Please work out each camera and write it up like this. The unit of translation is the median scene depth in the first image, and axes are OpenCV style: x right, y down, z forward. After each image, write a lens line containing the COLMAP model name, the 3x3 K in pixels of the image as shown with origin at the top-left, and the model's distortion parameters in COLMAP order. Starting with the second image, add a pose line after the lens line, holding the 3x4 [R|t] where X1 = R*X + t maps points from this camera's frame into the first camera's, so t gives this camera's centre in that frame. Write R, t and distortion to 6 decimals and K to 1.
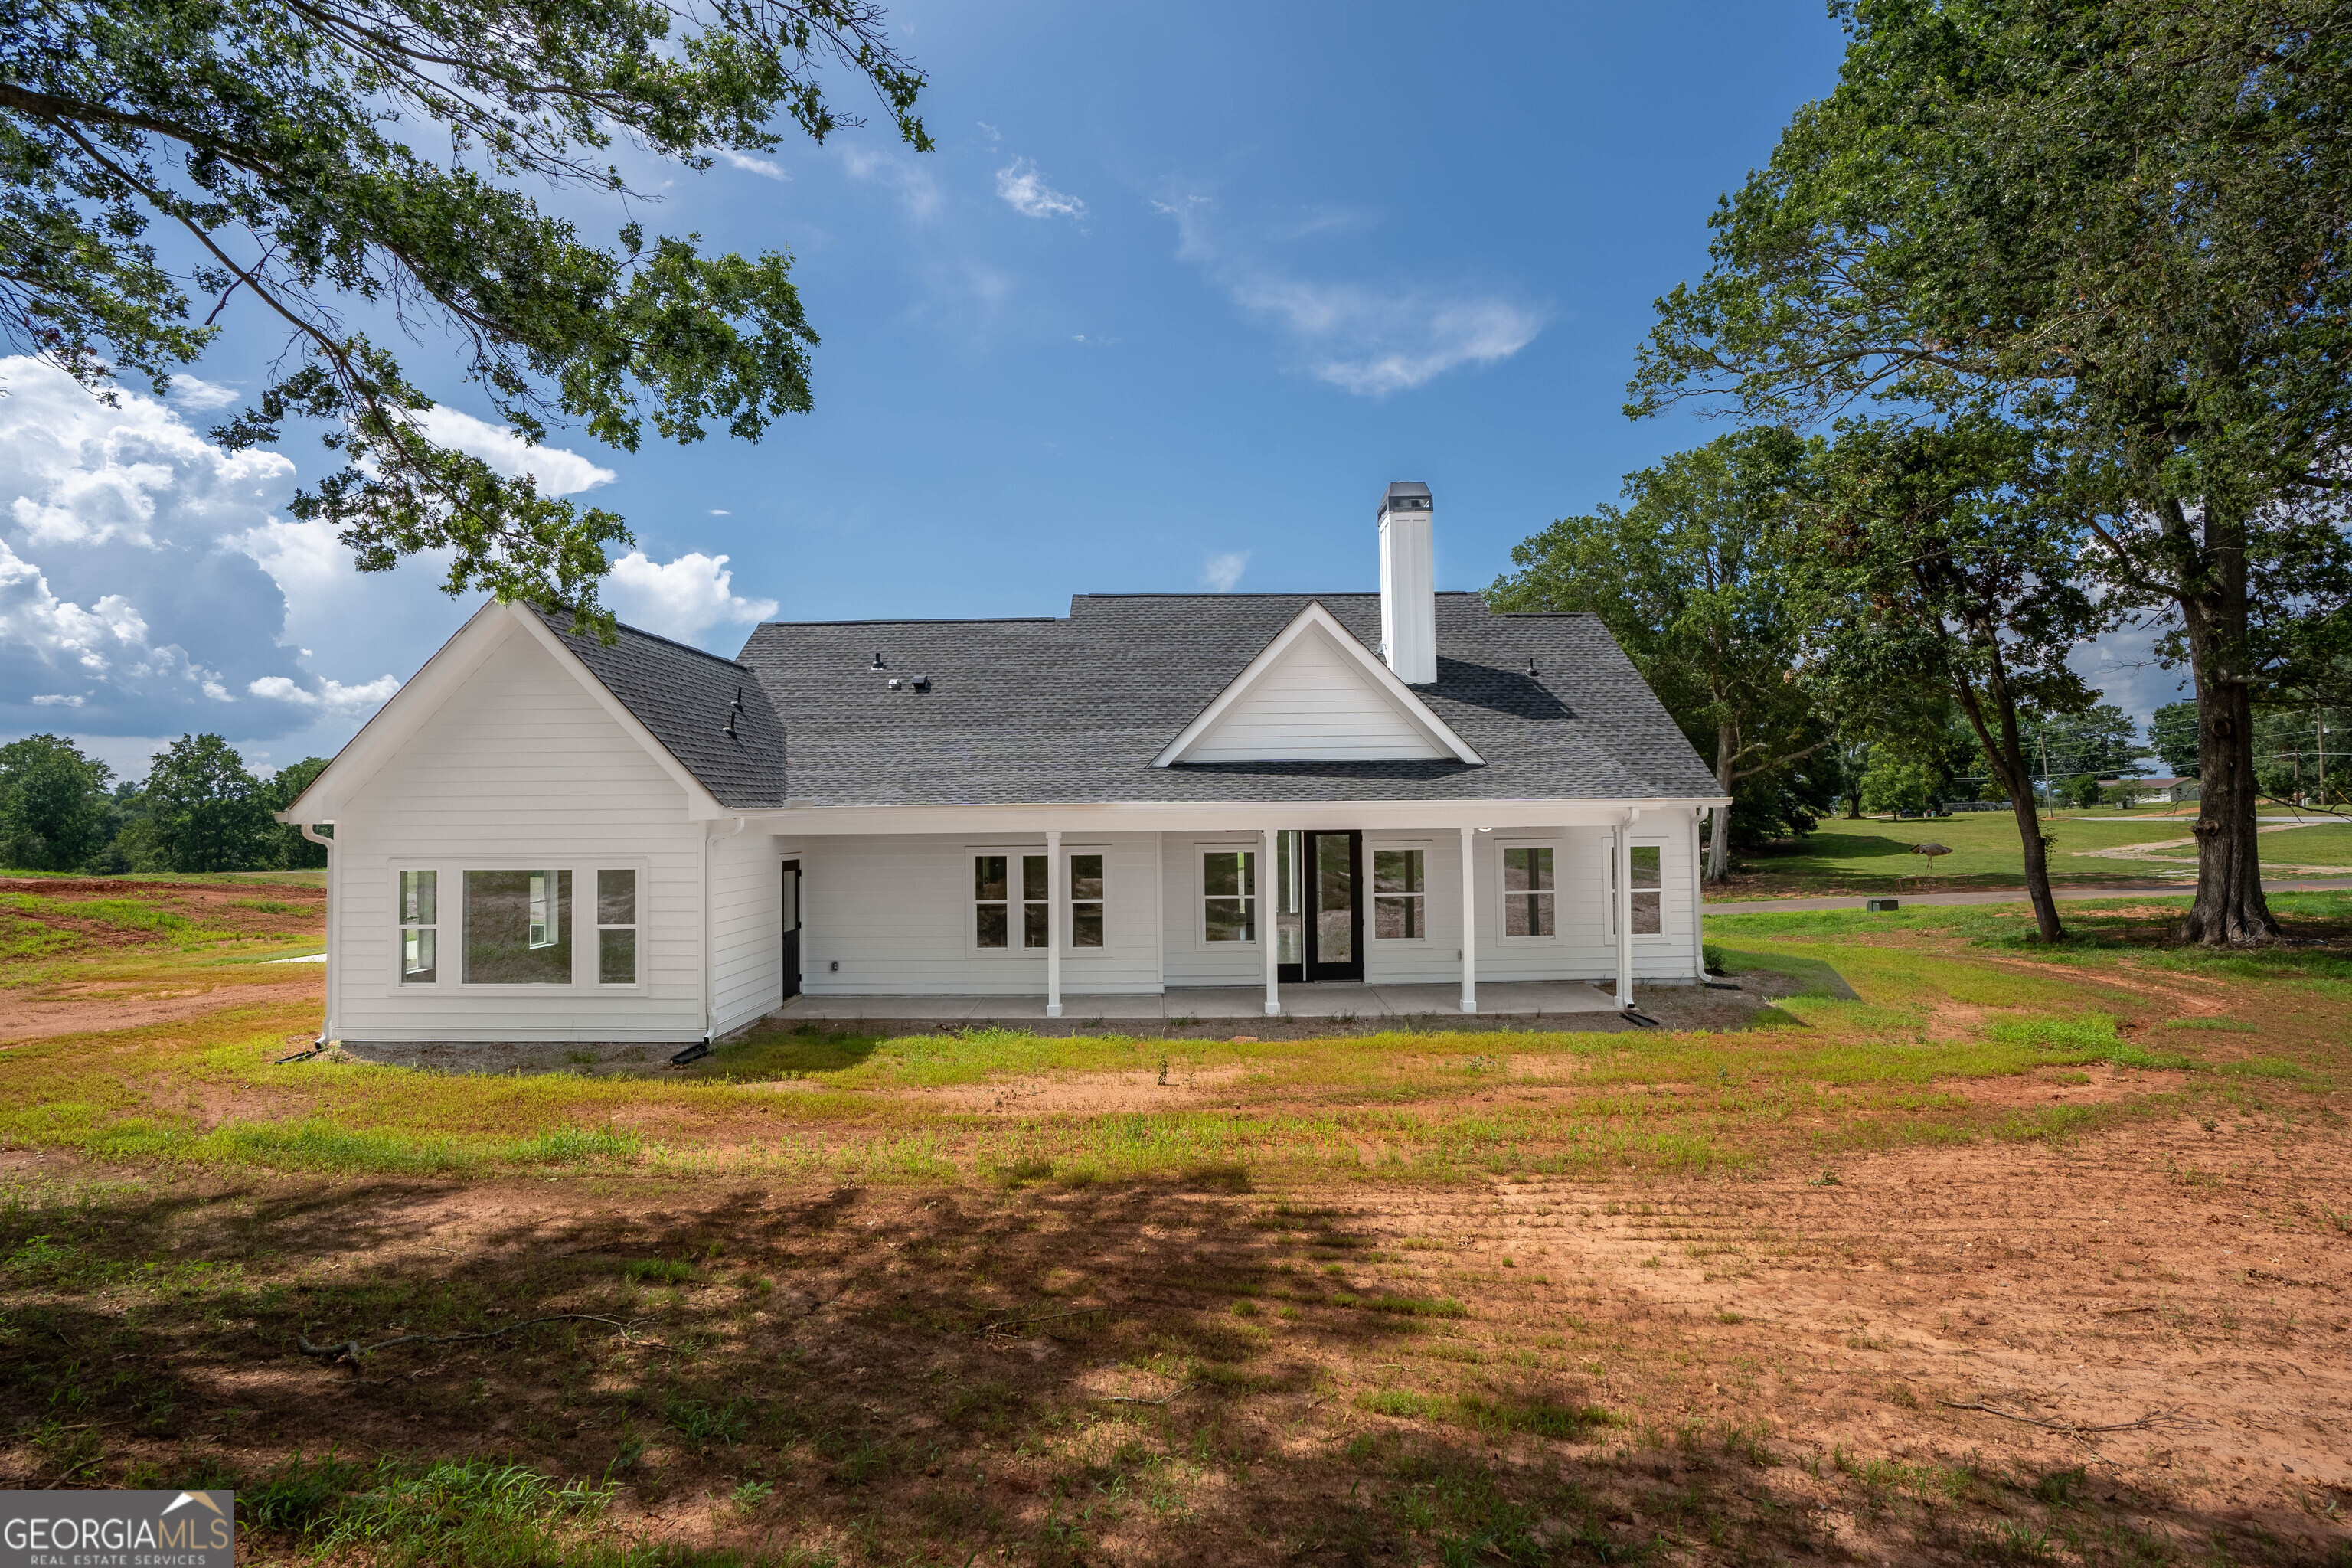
lens RADIAL K [[1098.3, 0, 1181.2], [0, 1098.3, 782.2], [0, 0, 1]] dist [-0.053507, 0.000074]
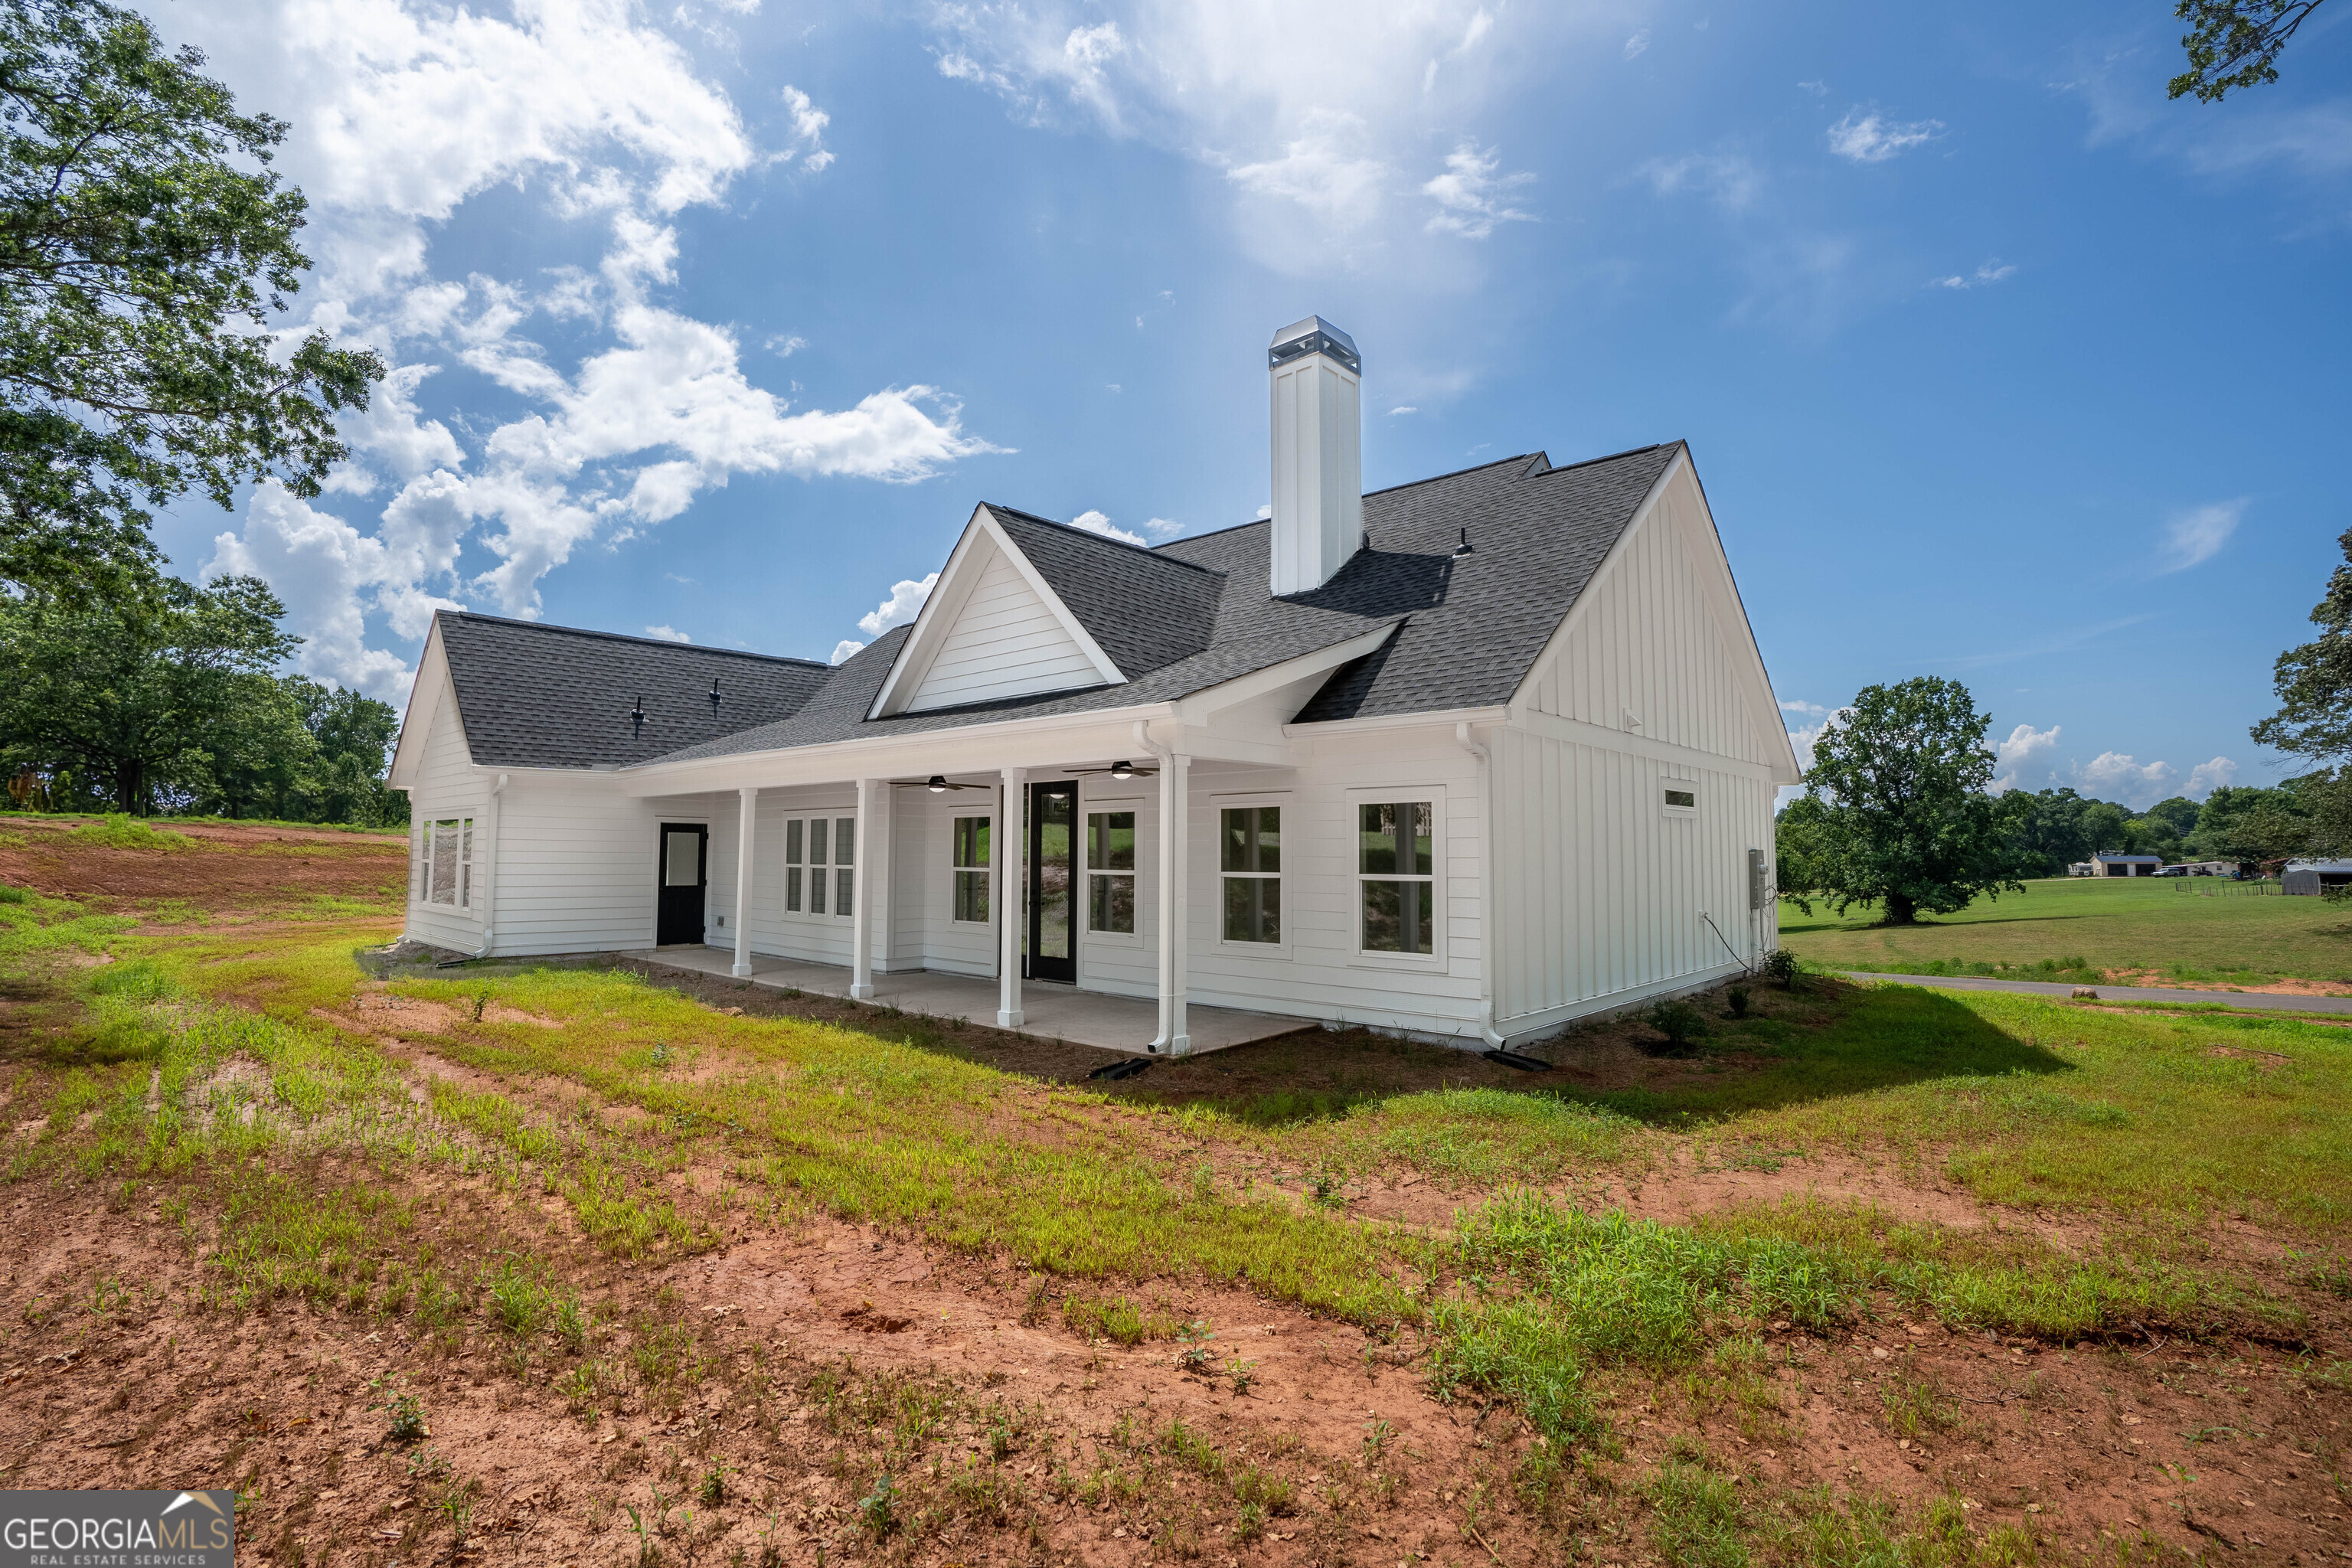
lens RADIAL K [[1094.2, 0, 1176.0], [0, 1094.2, 784.0], [0, 0, 1]] dist [-0.049534, 0.000037]
pose [[0.718896, -0.030649, -0.694441, 0.750737], [0.005723, 0.999255, -0.038178, 0.070574], [0.695094, 0.023472, 0.718536, 0.497014]]
